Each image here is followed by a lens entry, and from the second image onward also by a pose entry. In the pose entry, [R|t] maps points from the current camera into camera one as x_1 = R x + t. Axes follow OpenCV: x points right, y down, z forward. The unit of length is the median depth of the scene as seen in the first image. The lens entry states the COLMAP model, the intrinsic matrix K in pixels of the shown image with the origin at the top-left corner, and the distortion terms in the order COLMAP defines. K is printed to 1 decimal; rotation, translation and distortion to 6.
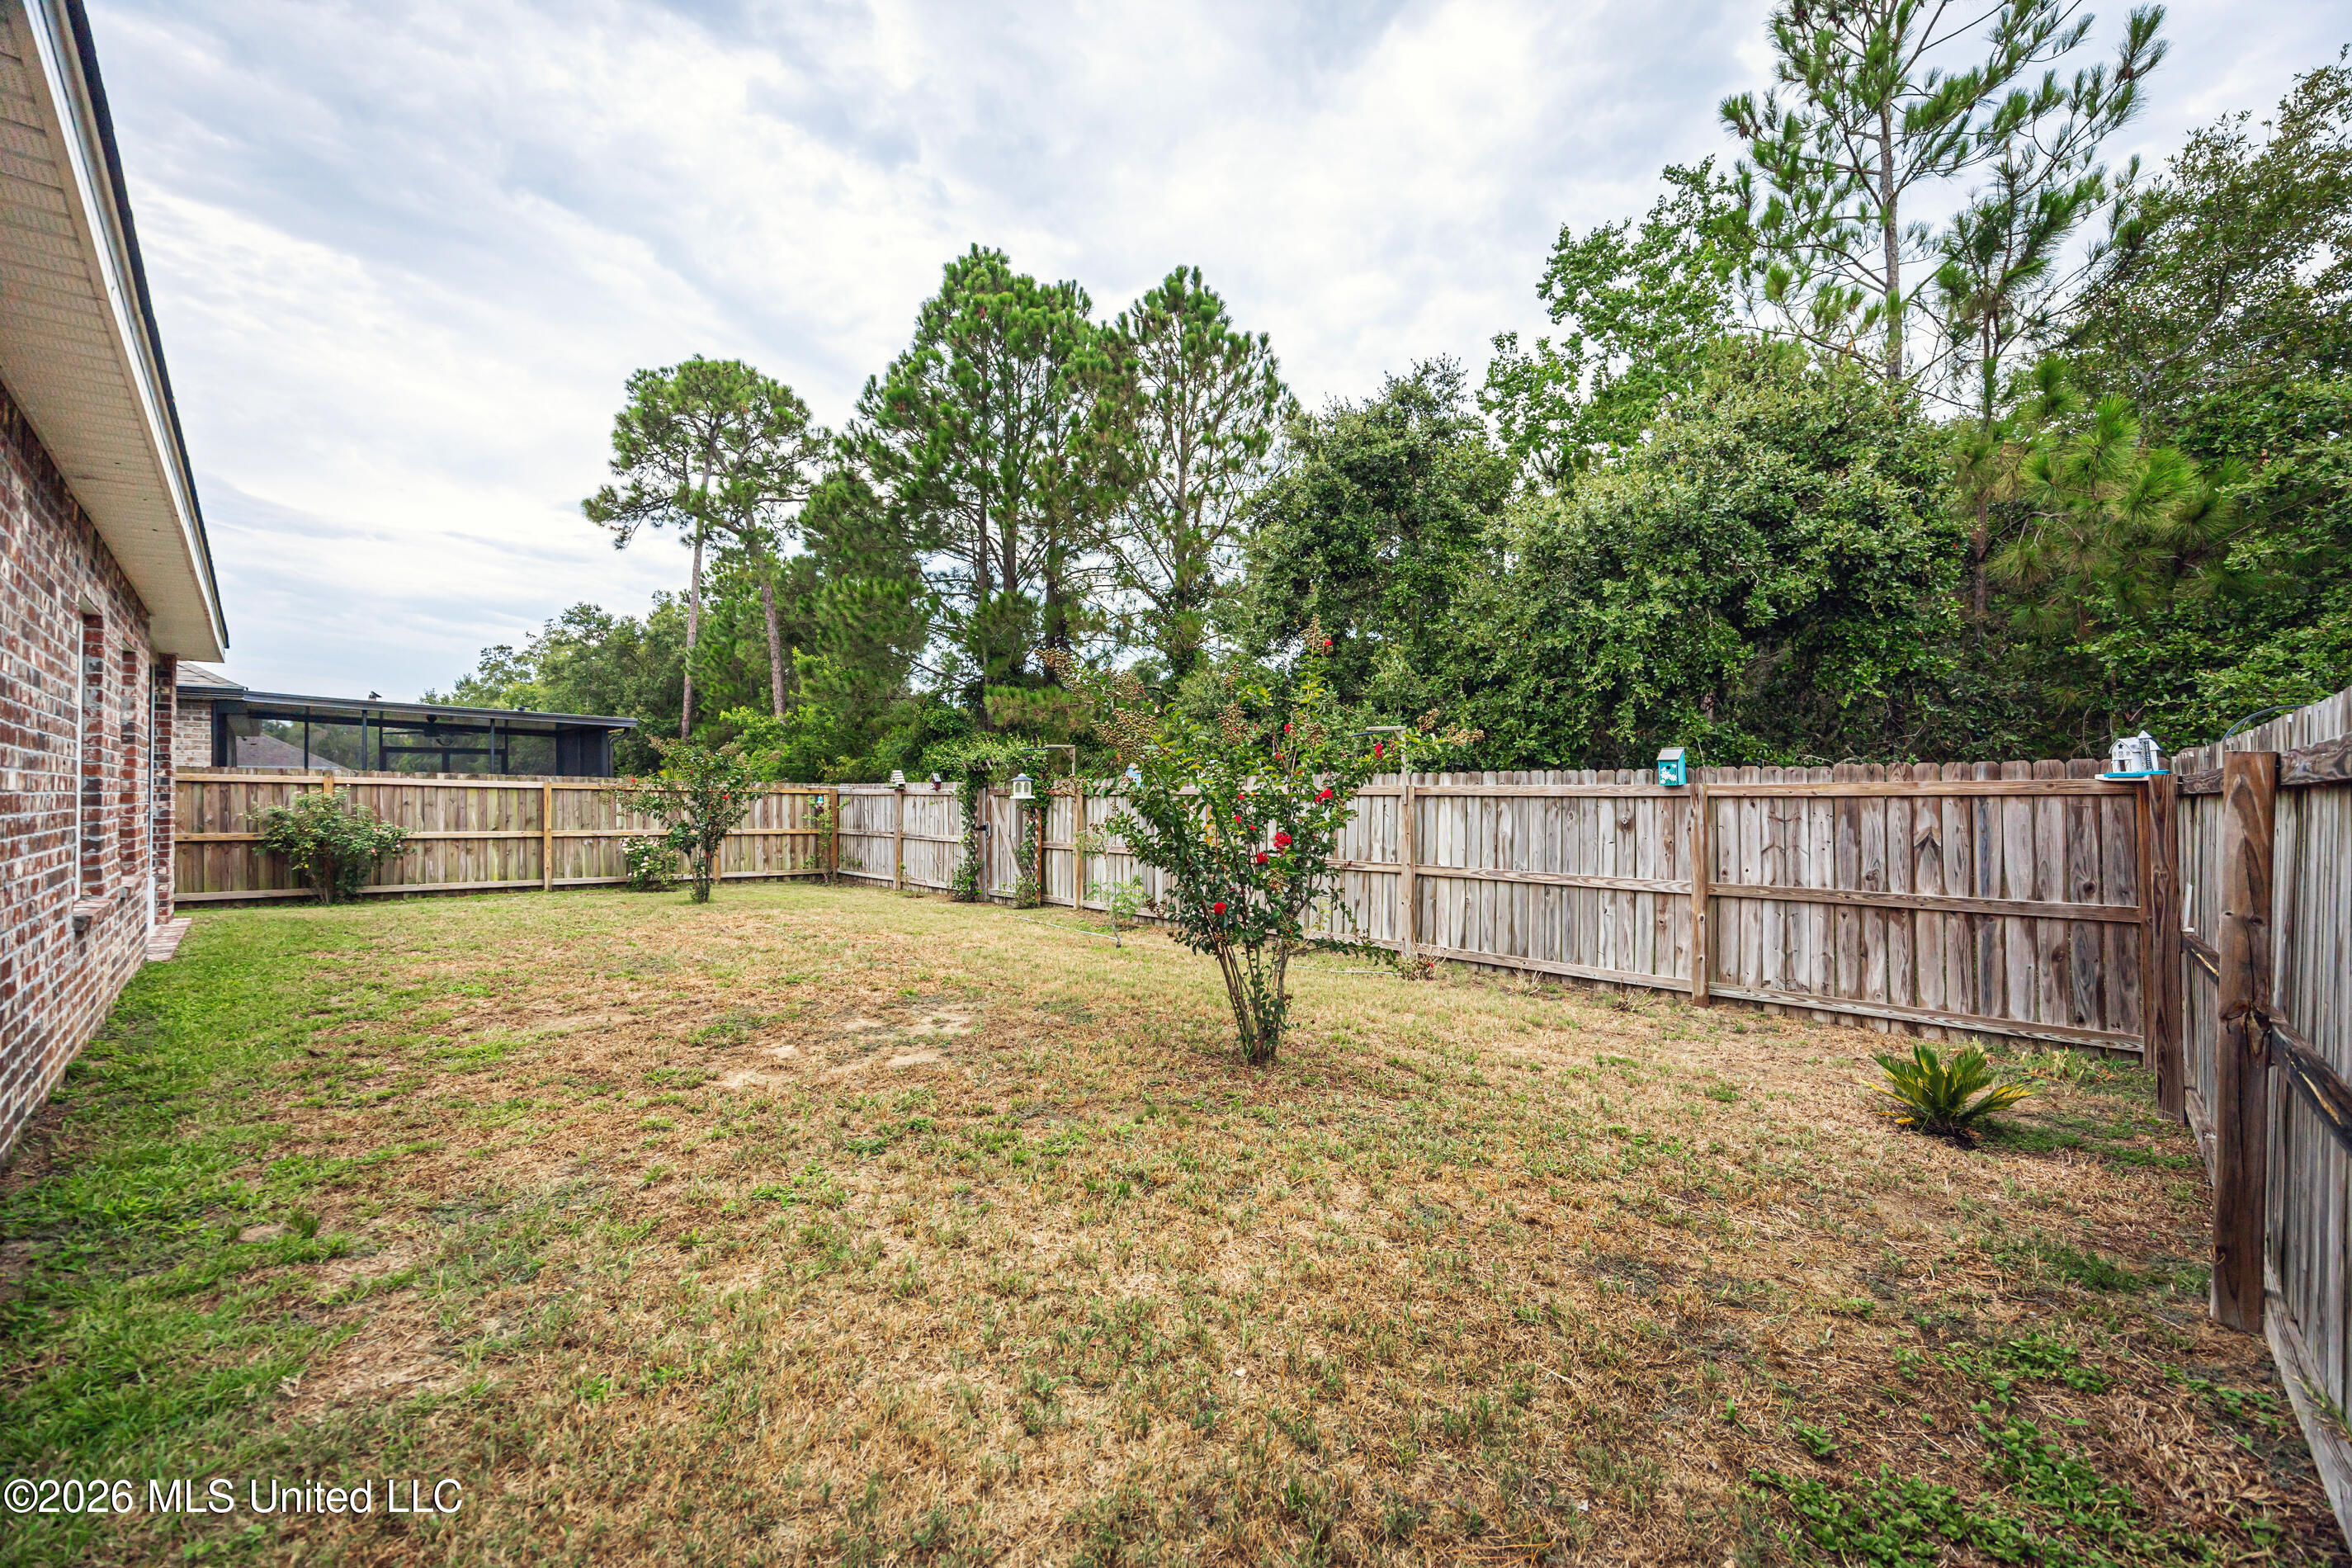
lens RADIAL K [[909.0, 0, 1178.9], [0, 909.0, 786.2], [0, 0, 1]] dist [-0.000656, 0.000060]
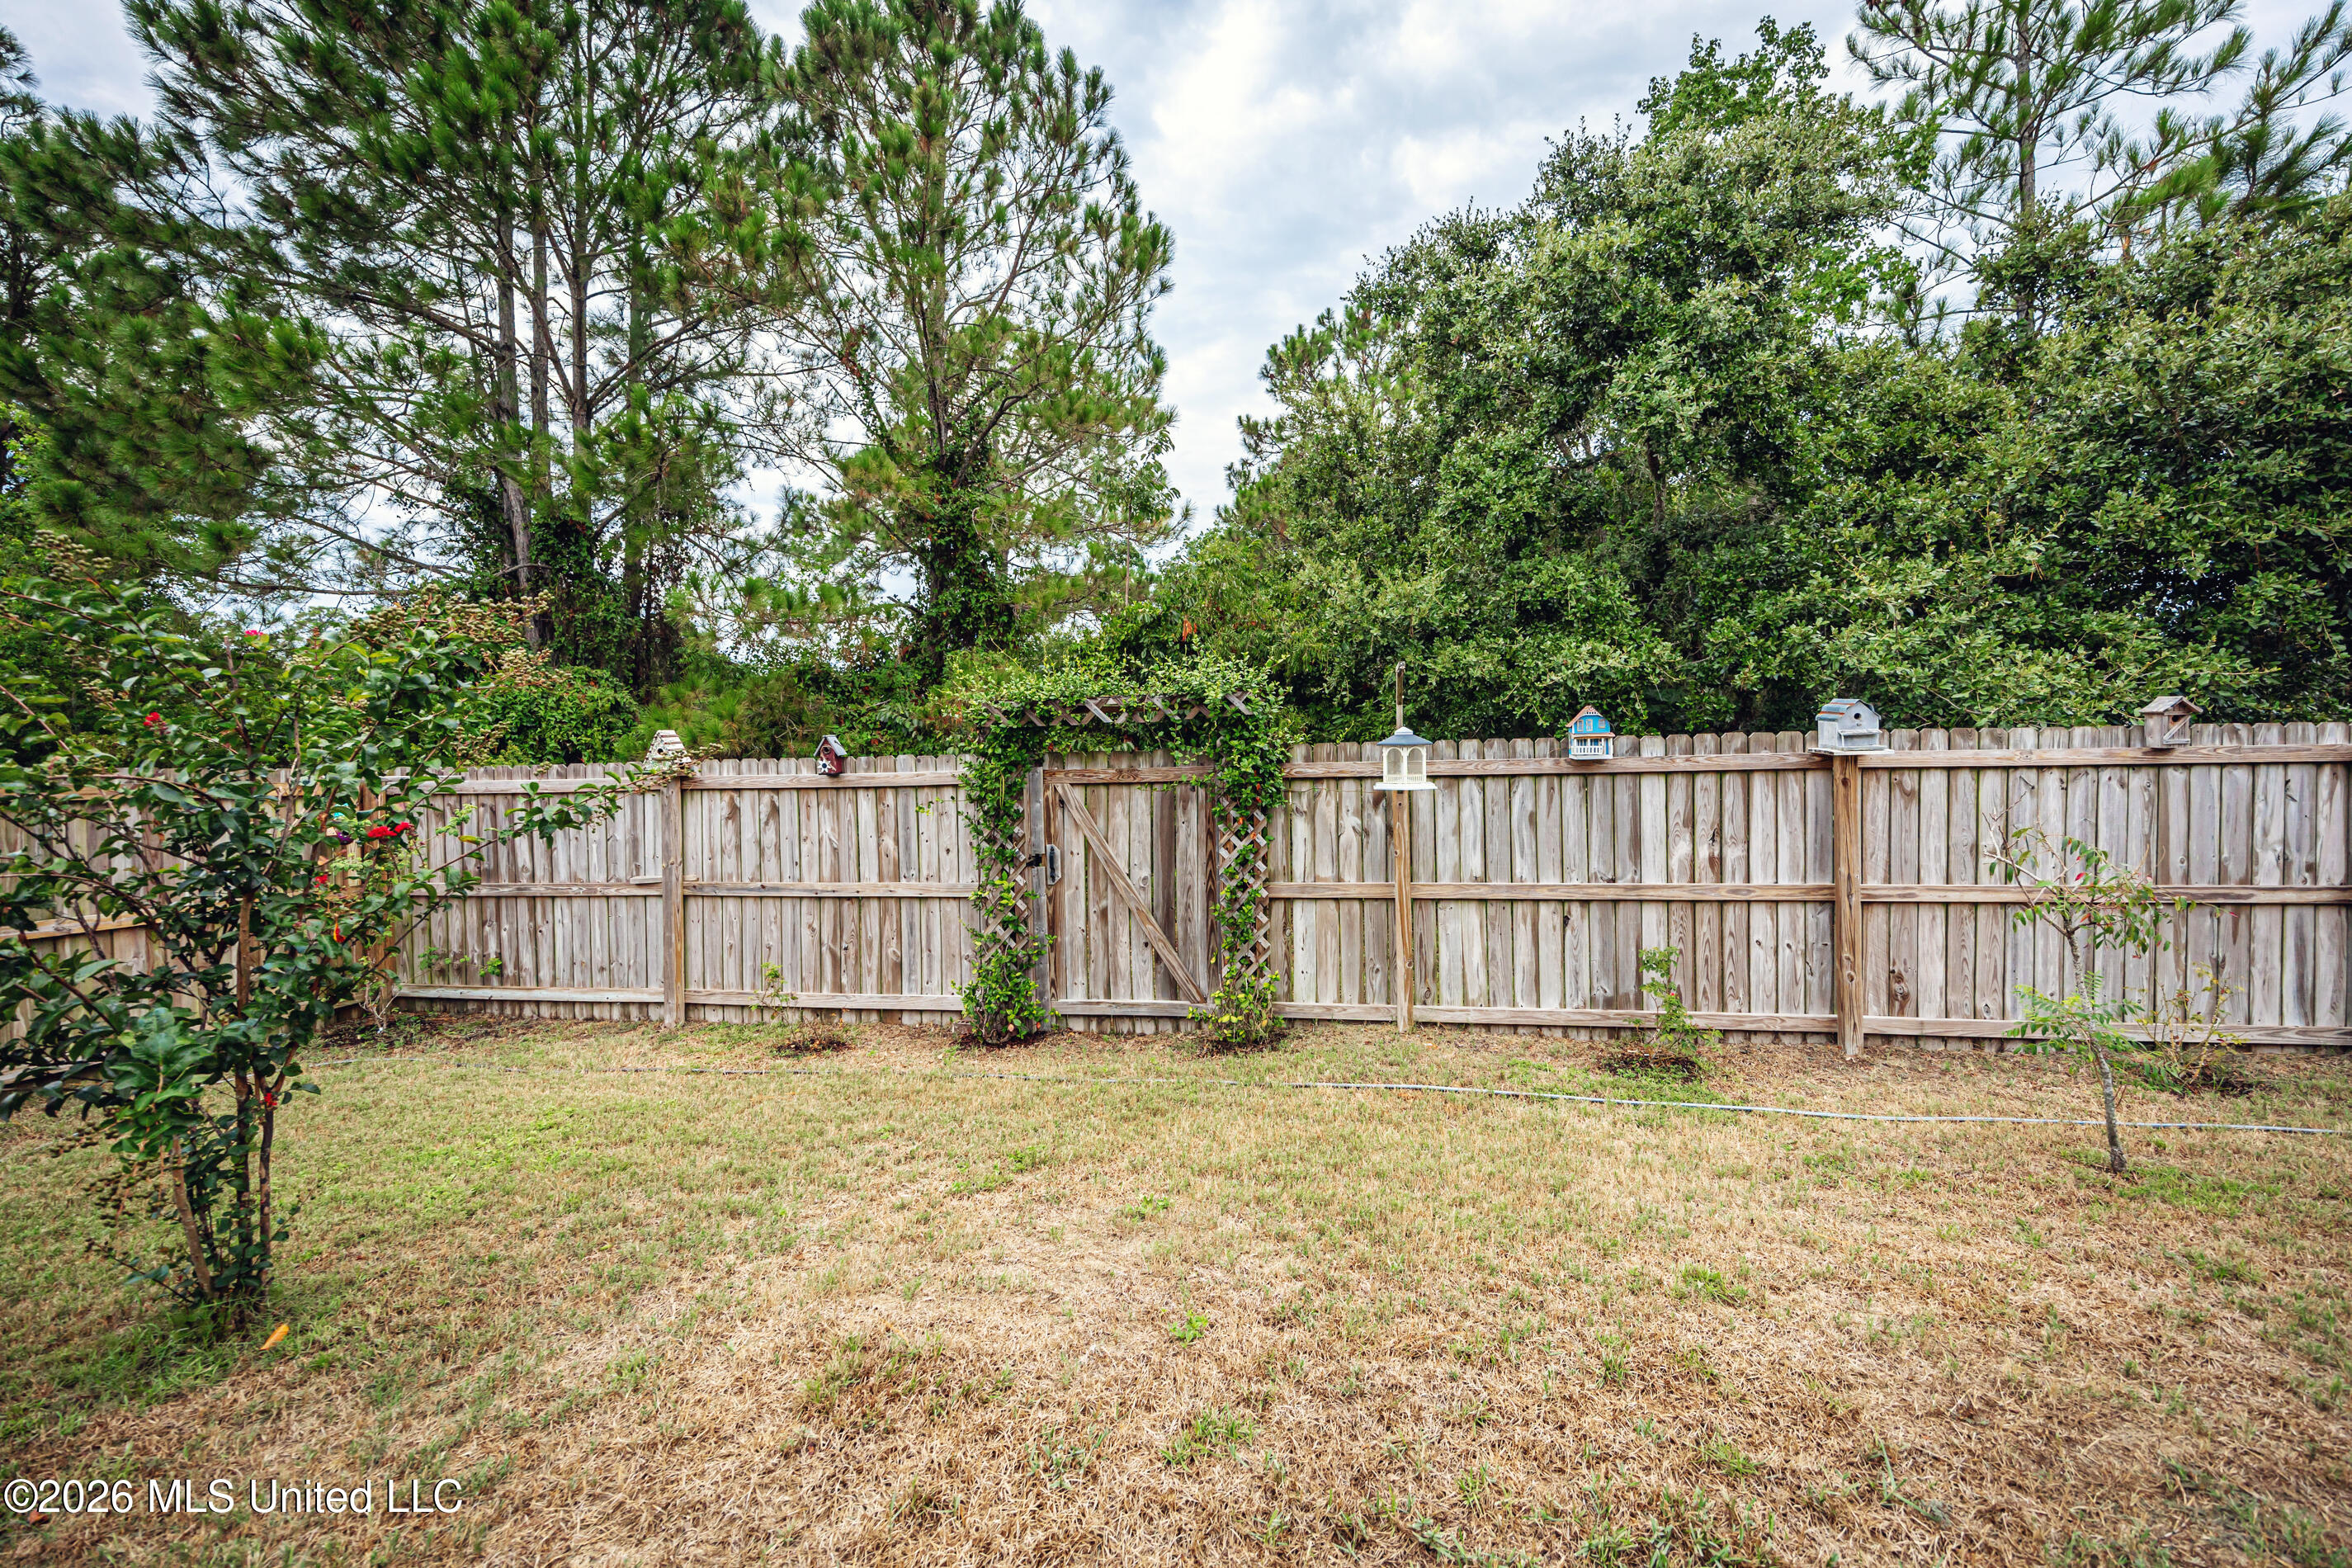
lens RADIAL K [[909.0, 0, 1173.7], [0, 909.0, 784.3], [0, 0, 1]] dist [-0.000656, 0.000060]
pose [[0.812231, -0.020783, 0.582965, -0.409508], [0.013686, 0.999769, 0.016574, 0.003460], [-0.583175, -0.005483, 0.812328, 0.620510]]
